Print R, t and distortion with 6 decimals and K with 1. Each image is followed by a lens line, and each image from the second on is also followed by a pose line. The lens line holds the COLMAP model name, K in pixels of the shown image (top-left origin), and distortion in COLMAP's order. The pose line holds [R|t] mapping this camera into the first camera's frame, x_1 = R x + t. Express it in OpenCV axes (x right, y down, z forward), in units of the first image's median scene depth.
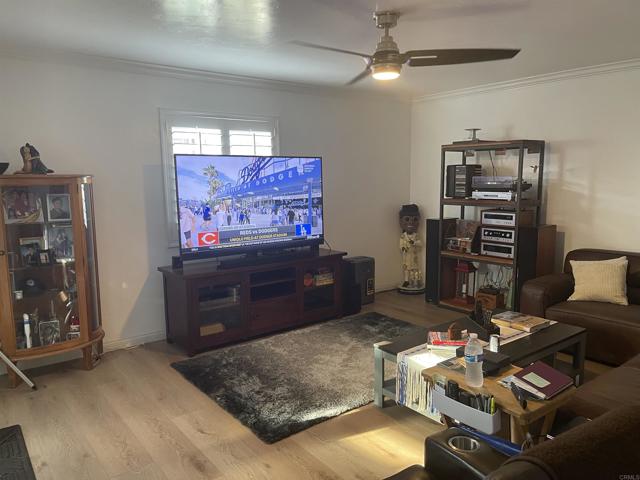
lens RADIAL K [[480.5, 0, 316.1], [0, 480.5, 238.3], [0, 0, 1]] dist [0.028338, -0.021160]
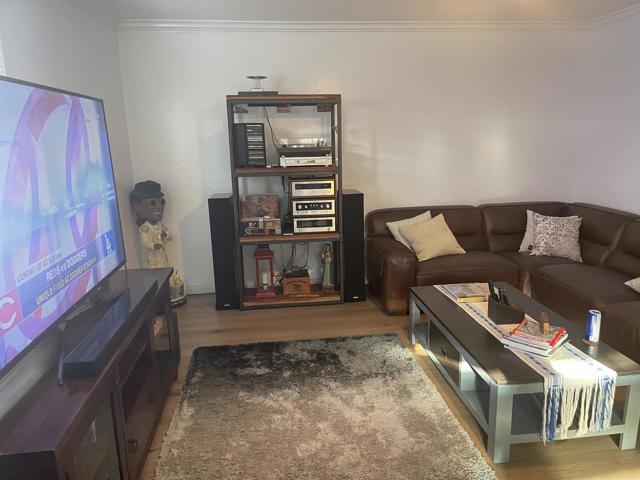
lens RADIAL K [[480.5, 0, 321.9], [0, 480.5, 243.7], [0, 0, 1]] dist [0.028338, -0.021160]
pose [[0.501543, -0.188851, 0.844269, -0.358149], [0.122726, 0.981545, 0.146652, -0.068545], [-0.856384, 0.030061, 0.515464, 0.560705]]
